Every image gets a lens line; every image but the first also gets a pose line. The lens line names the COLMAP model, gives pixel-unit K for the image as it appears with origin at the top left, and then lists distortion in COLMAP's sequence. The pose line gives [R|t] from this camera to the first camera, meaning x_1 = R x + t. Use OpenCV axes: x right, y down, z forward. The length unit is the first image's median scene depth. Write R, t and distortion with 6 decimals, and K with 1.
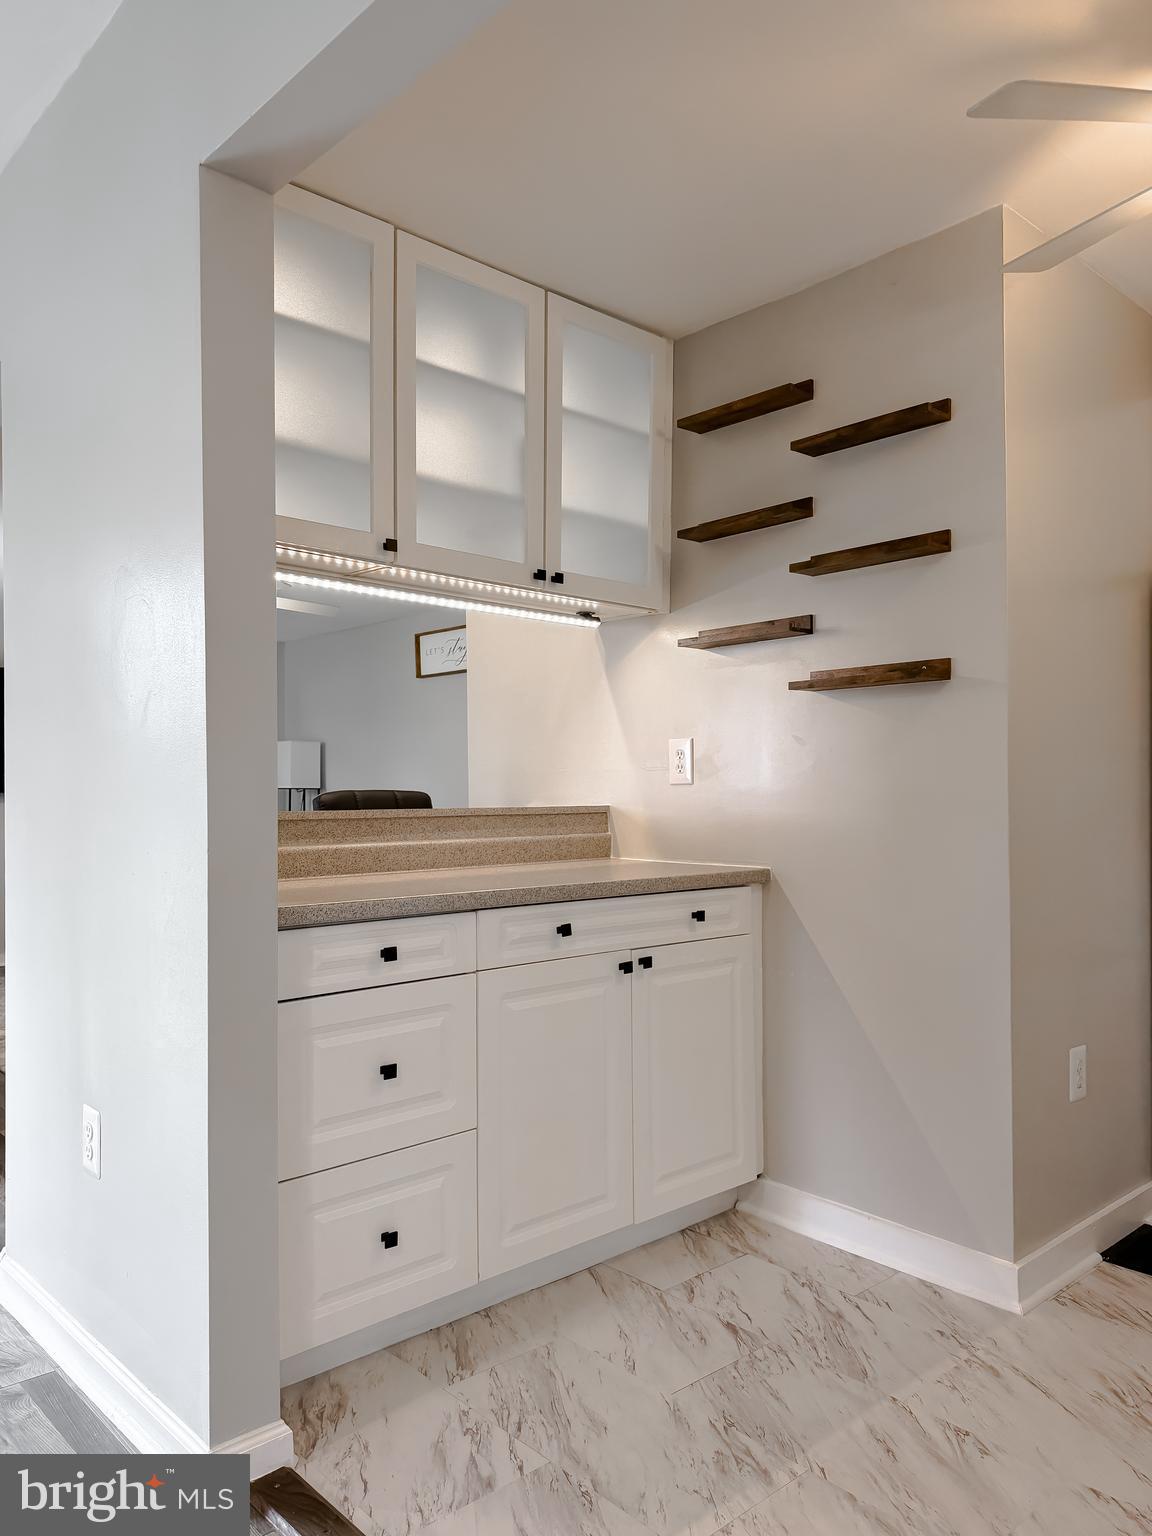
lens RADIAL K [[1116.5, 0, 580.4], [0, 1116.5, 791.3], [0, 0, 1]] dist [0.129349, -0.195267]
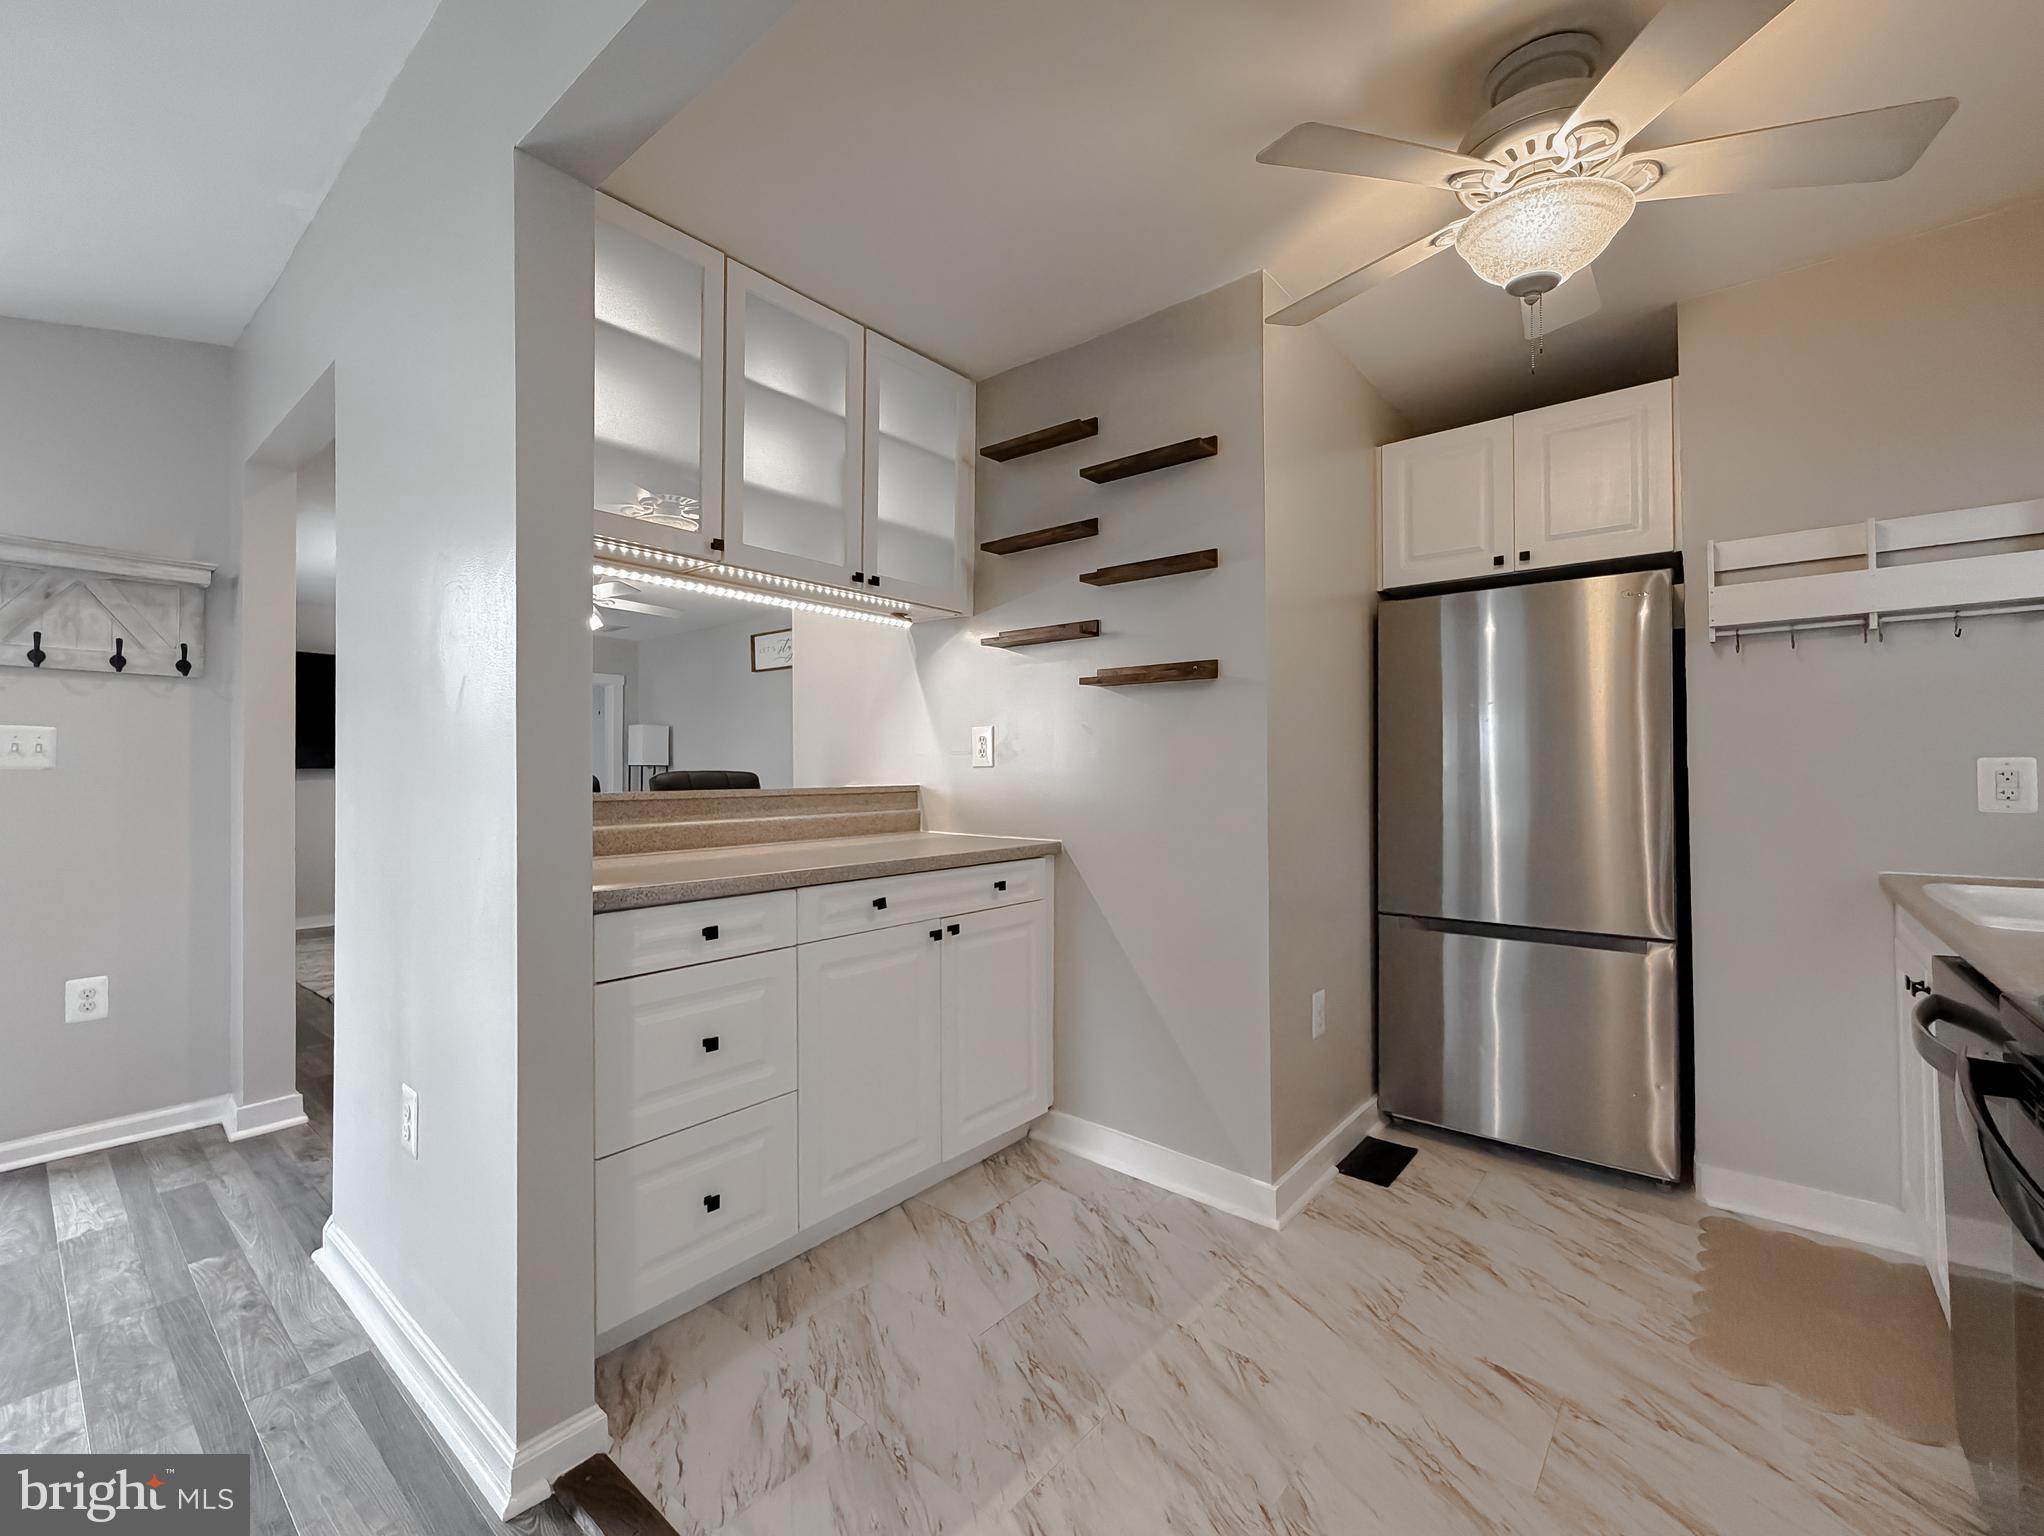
lens RADIAL K [[881.2, 0, 986.3], [0, 881.2, 761.7], [0, 0, 1]] dist [0.000431, -0.000091]
pose [[0.994057, 0.003121, 0.108815, -0.004638], [-0.002524, 0.999981, -0.005618, -0.007345], [-0.108830, 0.005310, 0.994046, 0.125737]]
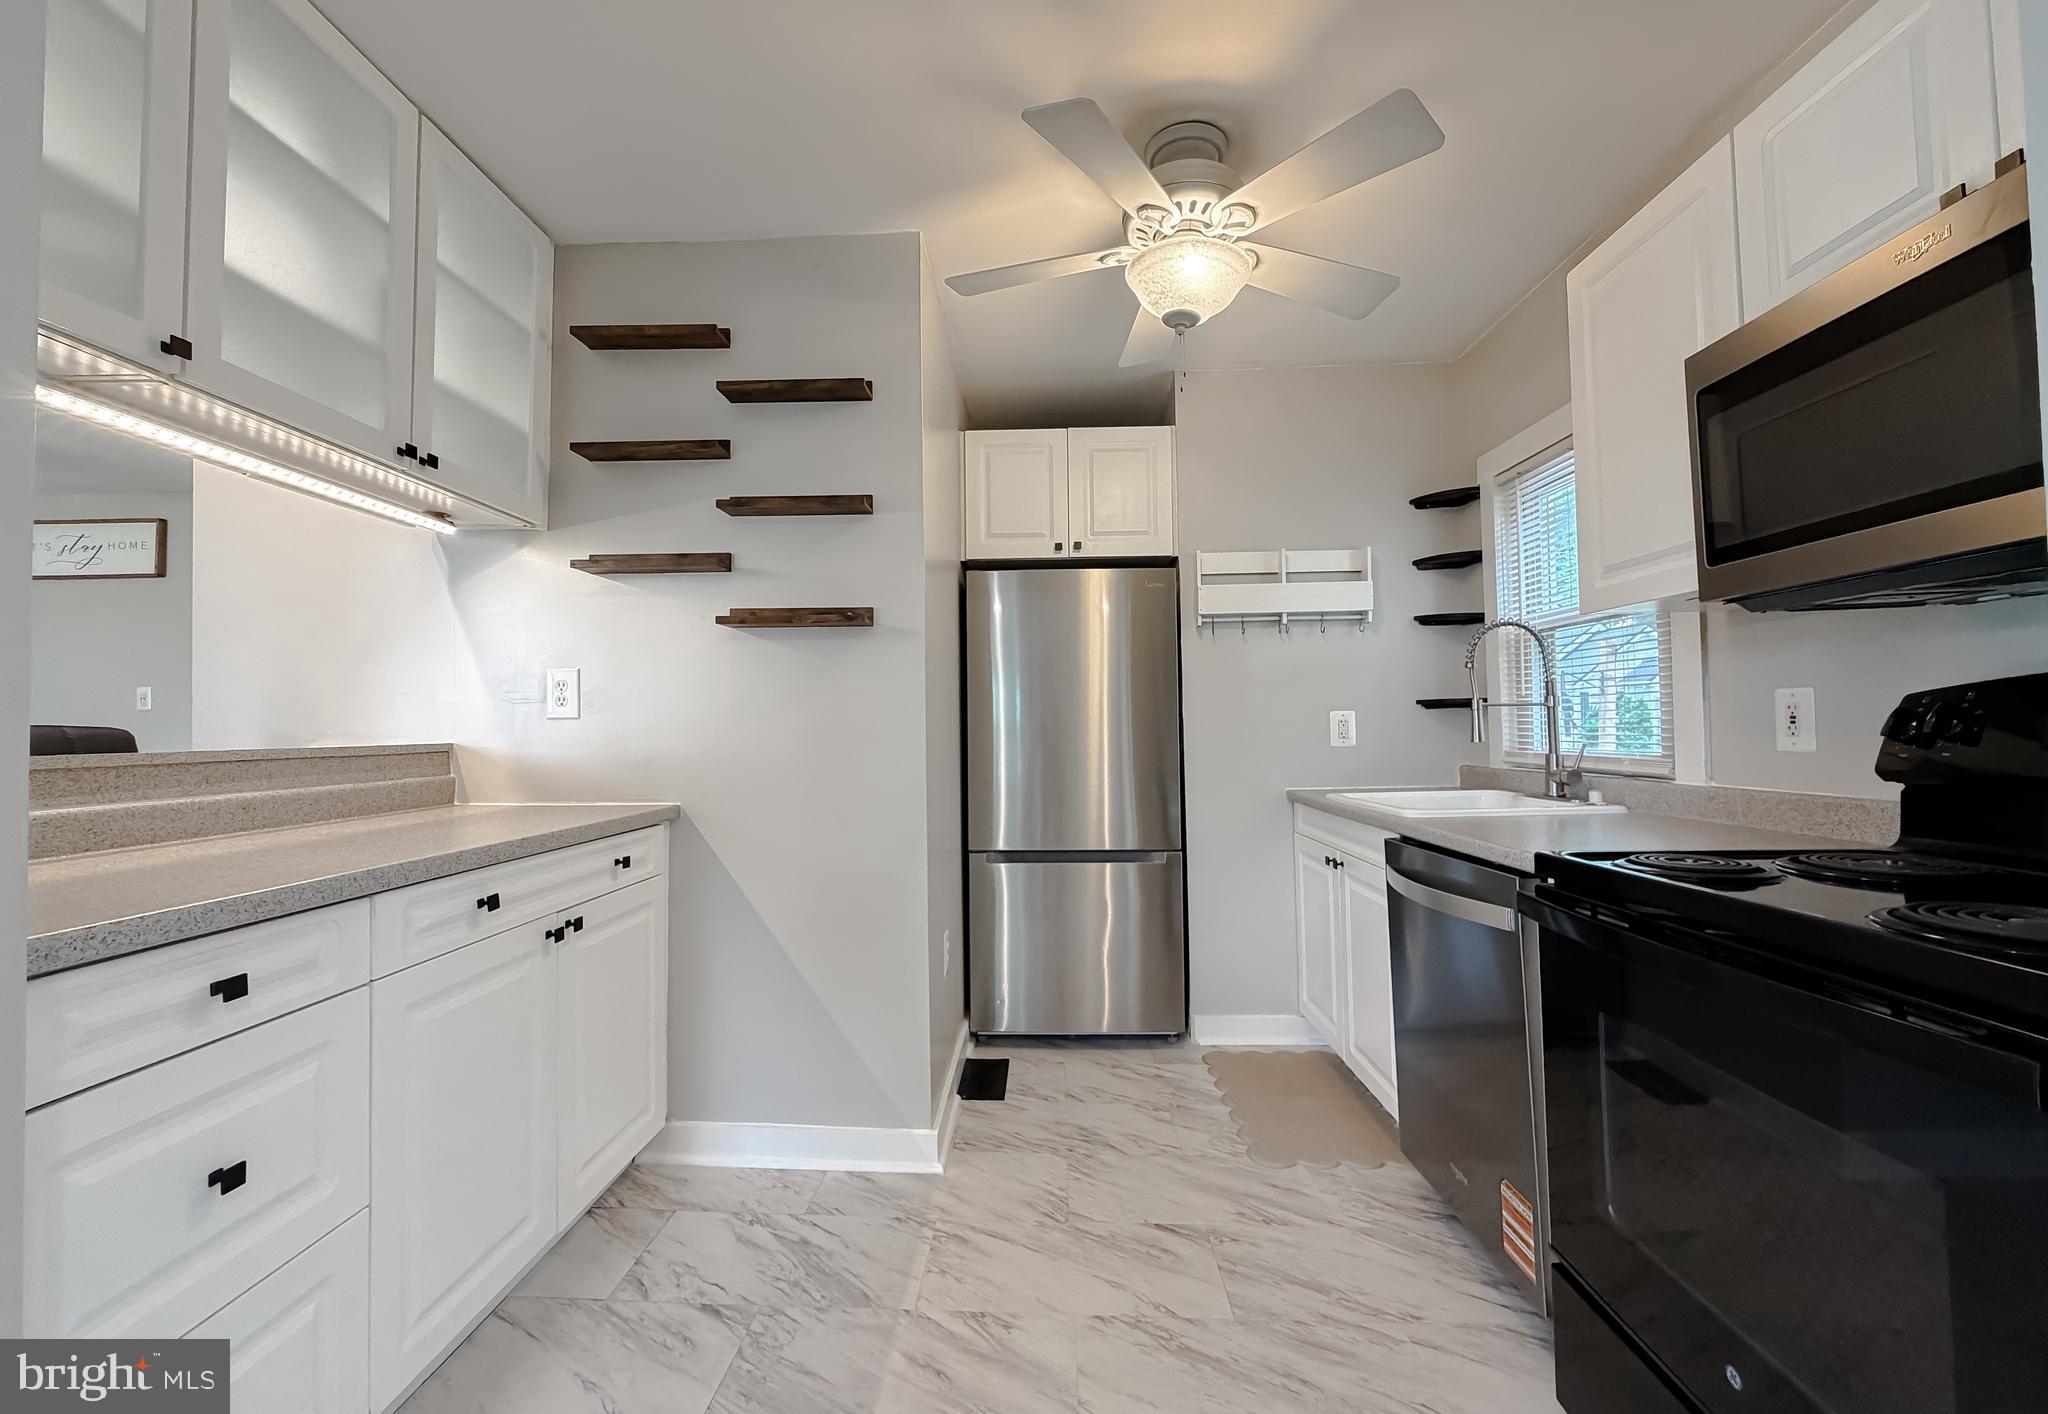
lens RADIAL K [[836.7, 0, 1024.0], [0, 836.7, 707.0], [0, 0, 1]] dist [-0.000616, -0.000193]
pose [[0.703977, 0.015276, 0.710059, -0.148256], [0.004053, 0.999666, -0.025525, 0.003600], [-0.710212, 0.020847, 0.703680, 0.284649]]
